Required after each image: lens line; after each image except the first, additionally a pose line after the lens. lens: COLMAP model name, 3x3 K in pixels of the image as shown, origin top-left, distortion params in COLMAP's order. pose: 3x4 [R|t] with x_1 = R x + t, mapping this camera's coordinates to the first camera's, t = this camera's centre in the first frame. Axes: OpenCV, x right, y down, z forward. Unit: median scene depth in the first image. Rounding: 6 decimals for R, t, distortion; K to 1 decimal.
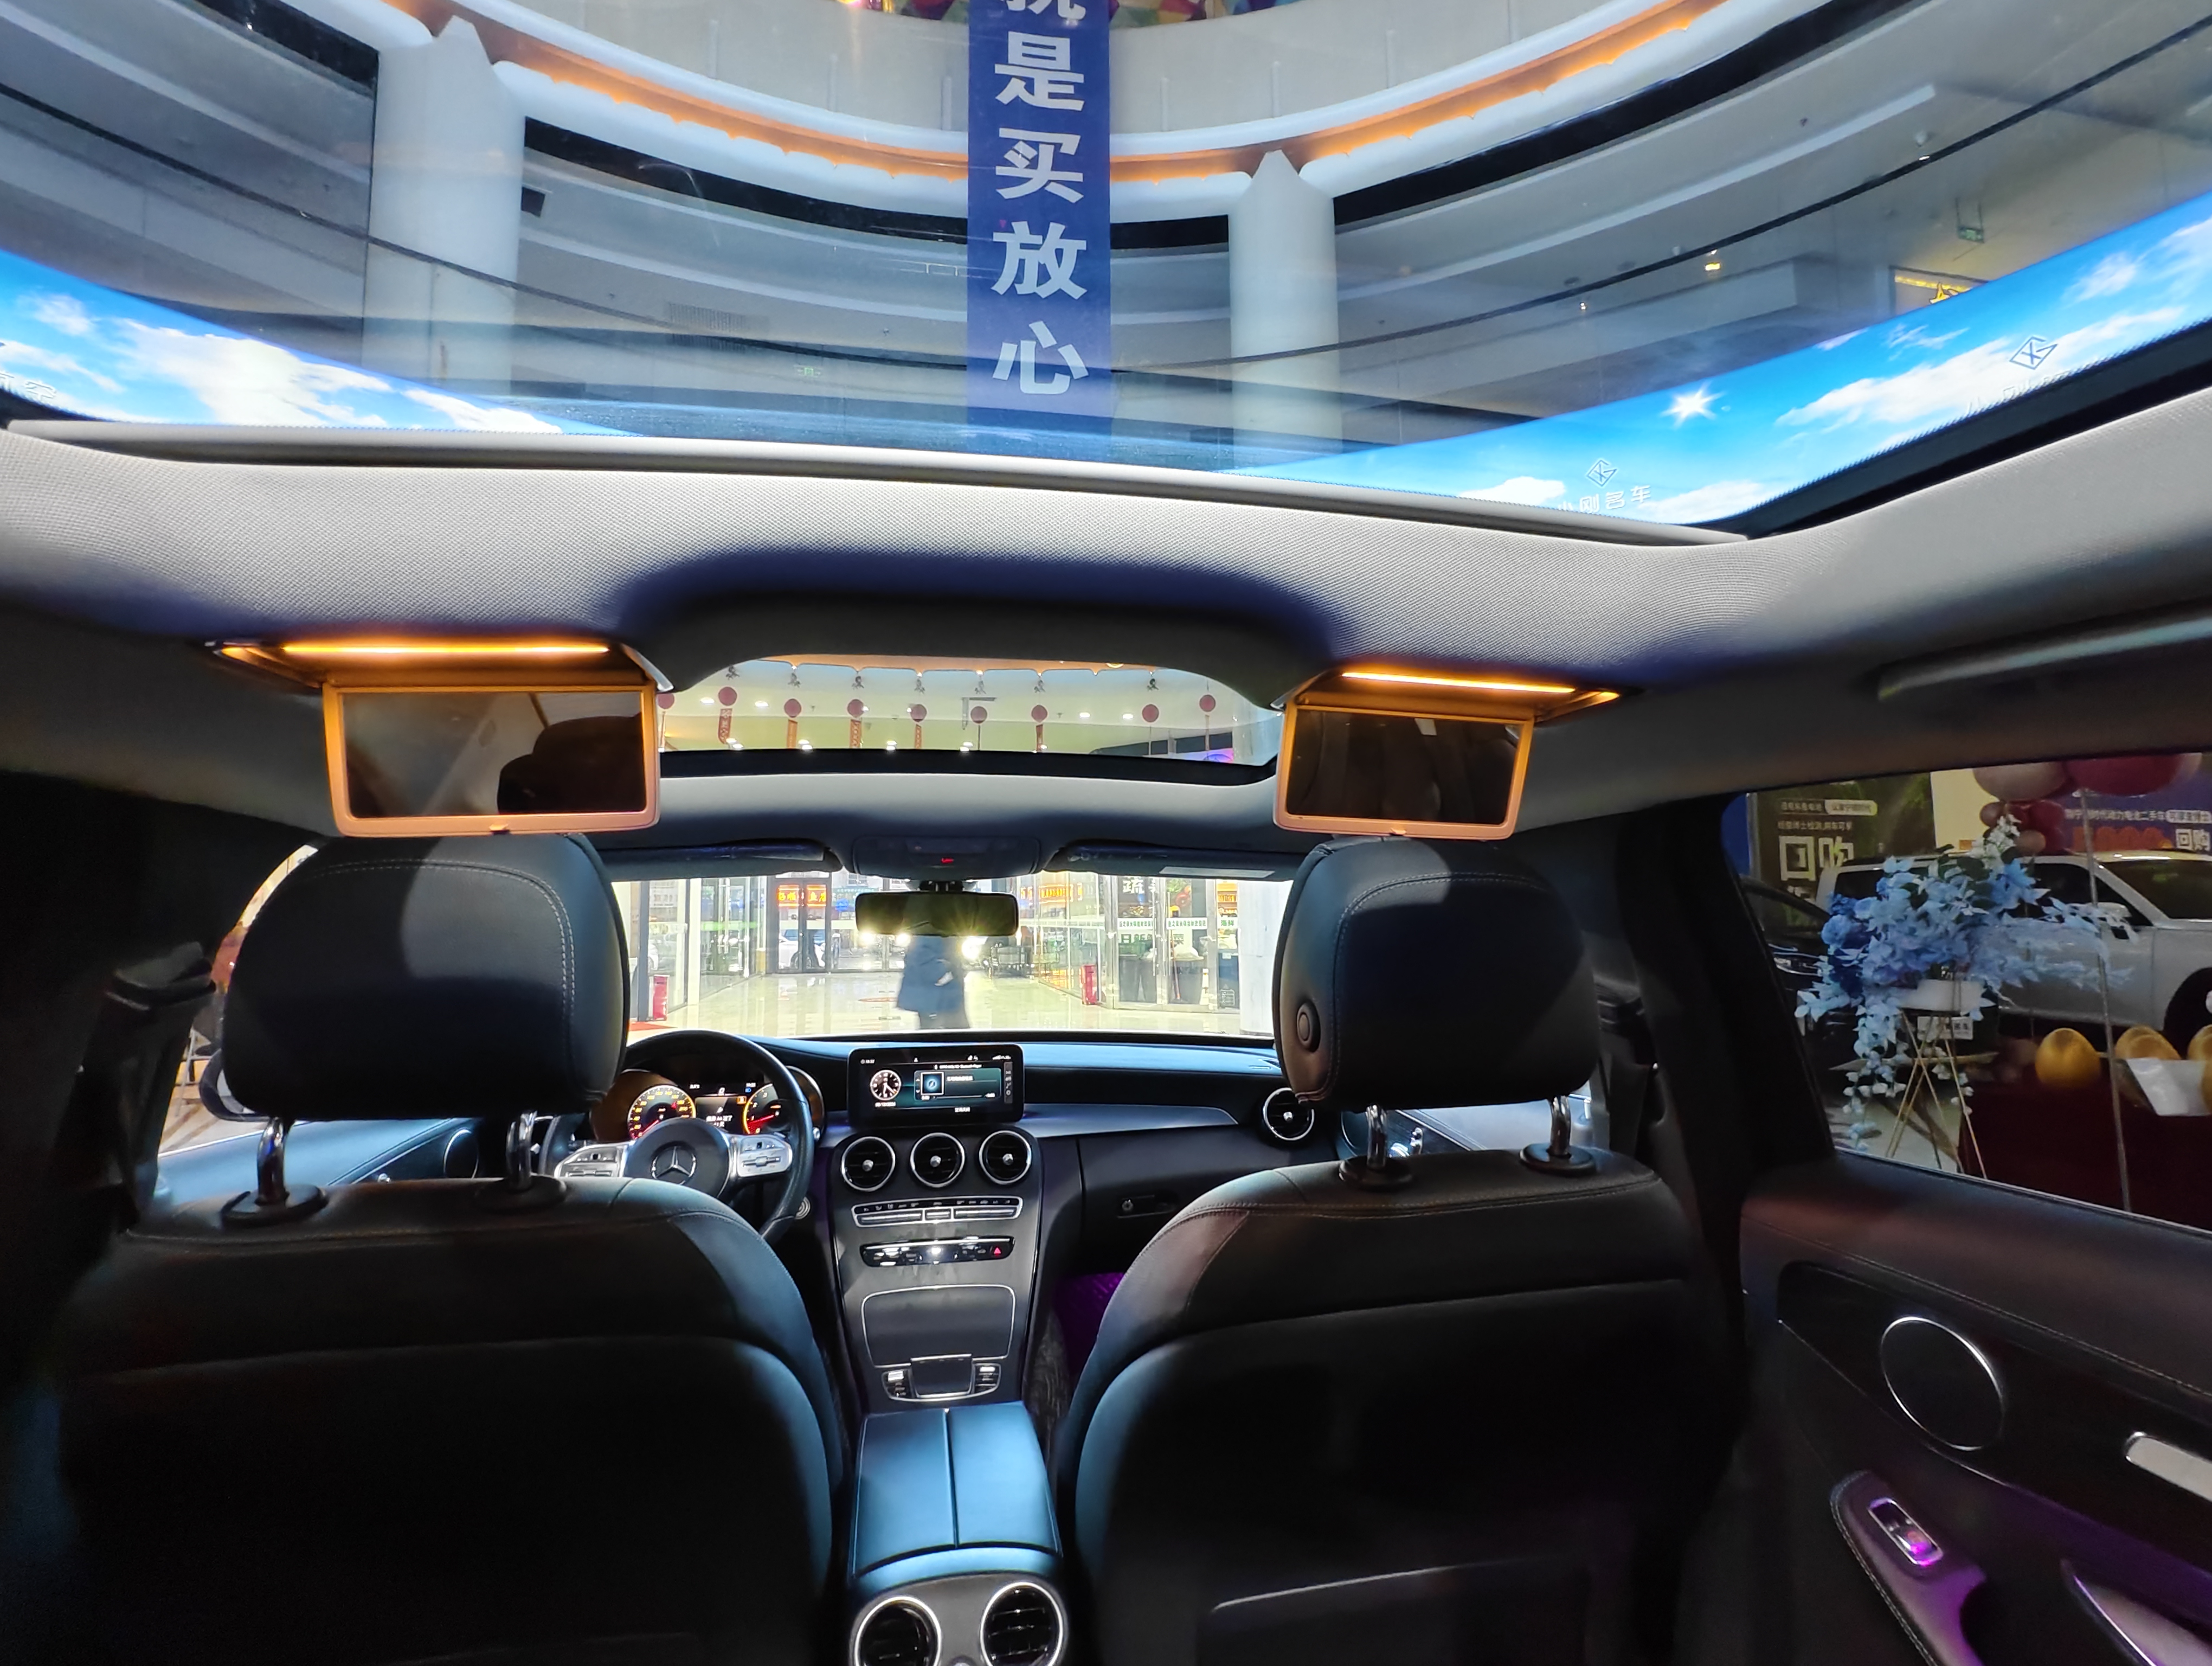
lens RADIAL K [[1040.5, 0, 1099.3], [0, 1040.5, 826.9], [0, 0, 1]] dist [-0.043065, 0.020514]
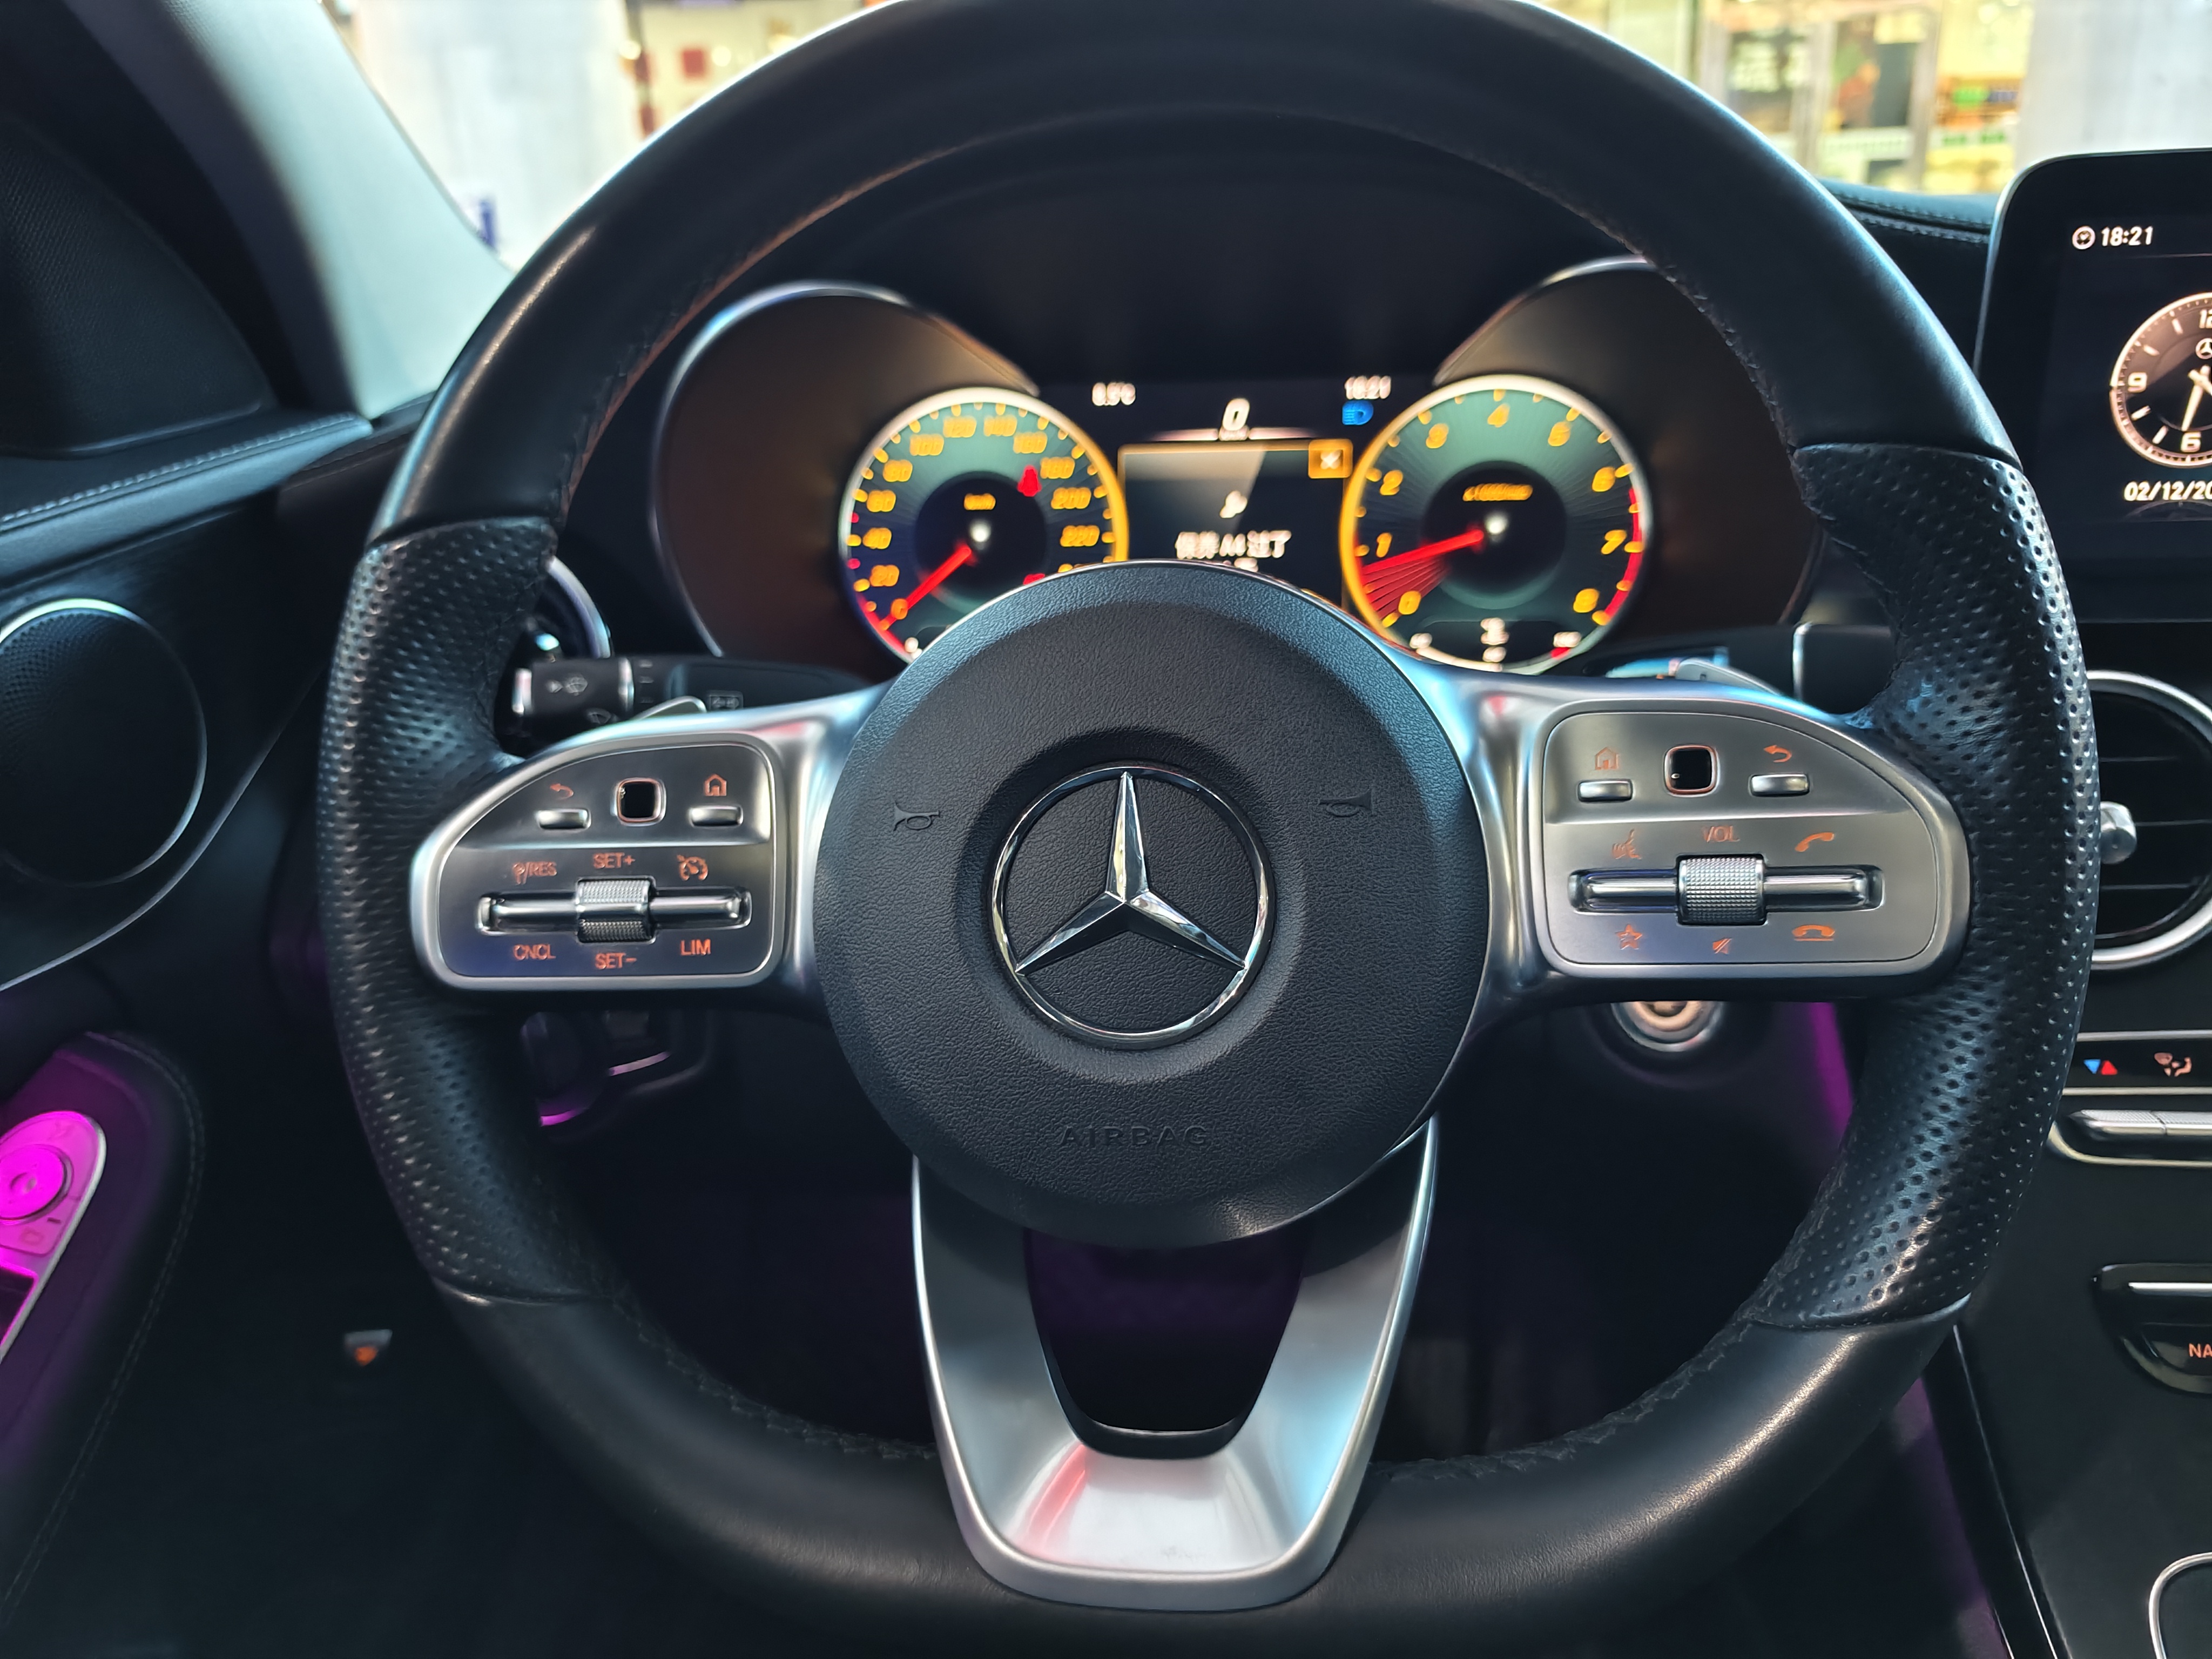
lens RADIAL K [[1587.1, 0, 1106.3], [0, 1587.1, 836.5], [0, 0, 1]] dist [-0.004291, -0.009653]
pose [[0.959856, 0.077260, -0.269643, -0.307664], [0.055094, 0.890659, 0.451321, 0.190466], [0.275029, -0.448059, 0.850648, 0.700923]]
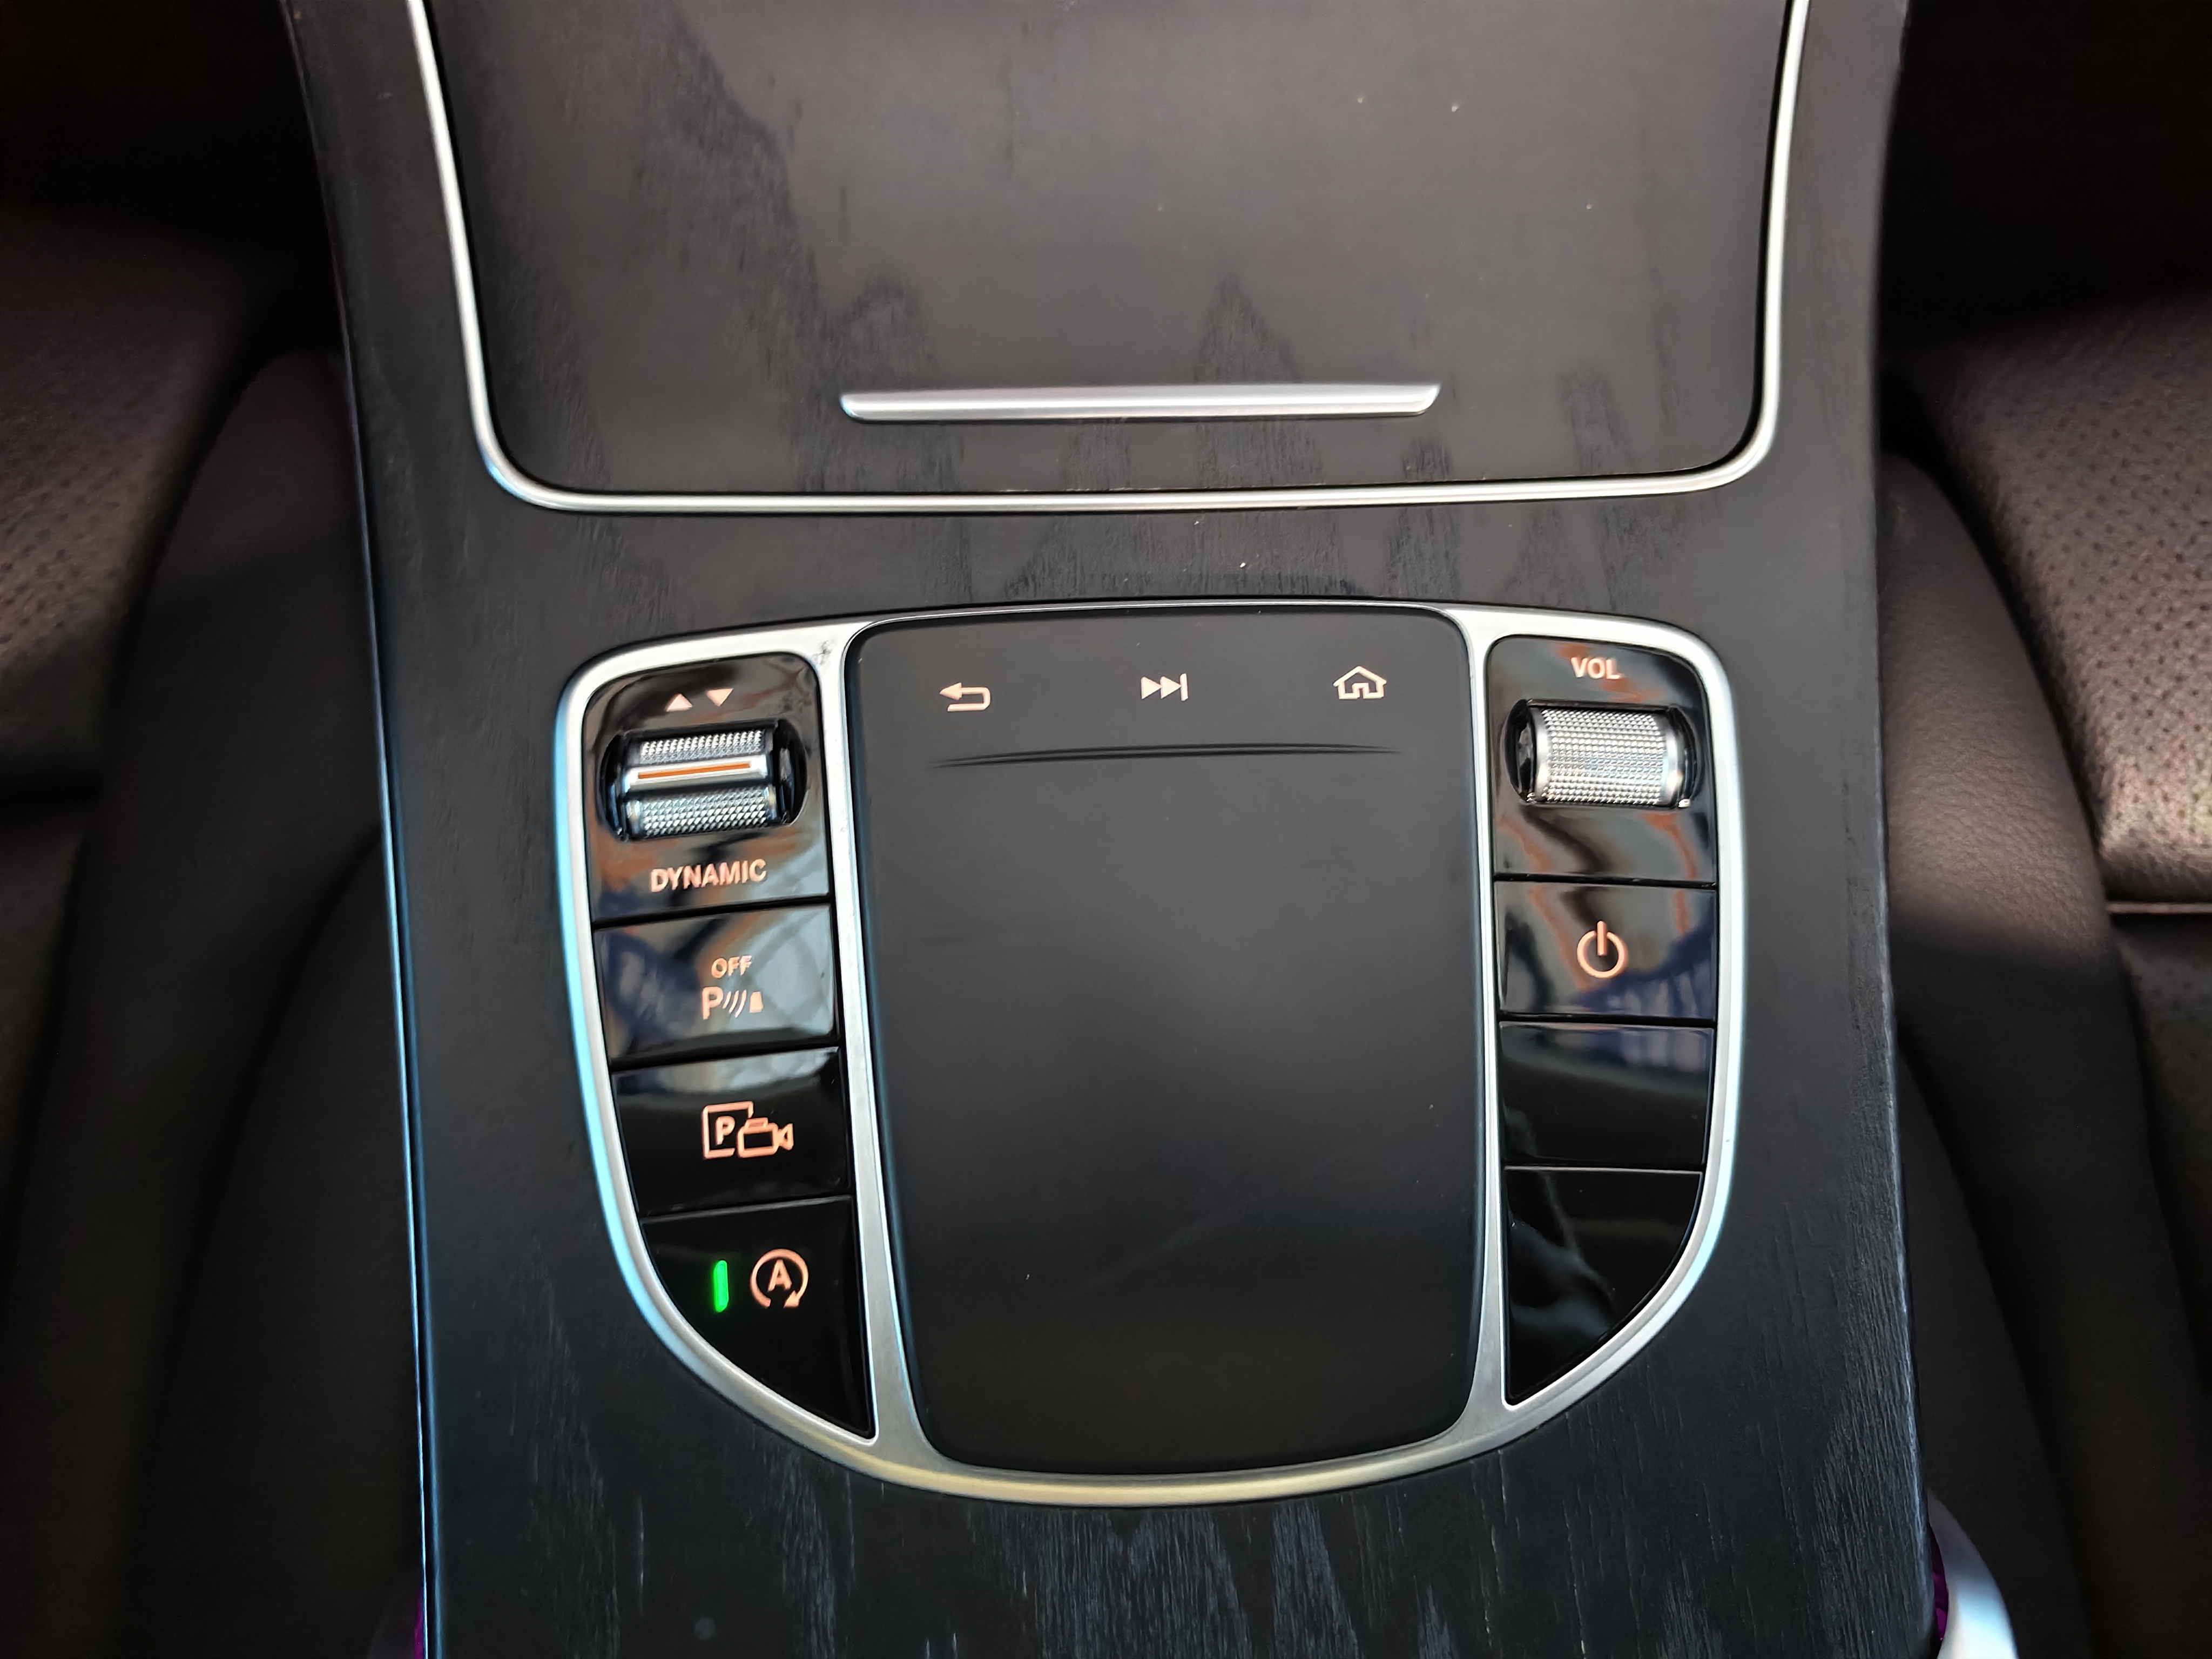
lens RADIAL K [[1587.1, 0, 1106.3], [0, 1587.1, 836.5], [0, 0, 1]] dist [-0.004291, -0.009653]
pose [[0.989681, 0.140524, 0.027998, -0.131295], [-0.043677, 0.109759, 0.992998, 0.306621], [0.136467, -0.983975, 0.114764, 0.791623]]
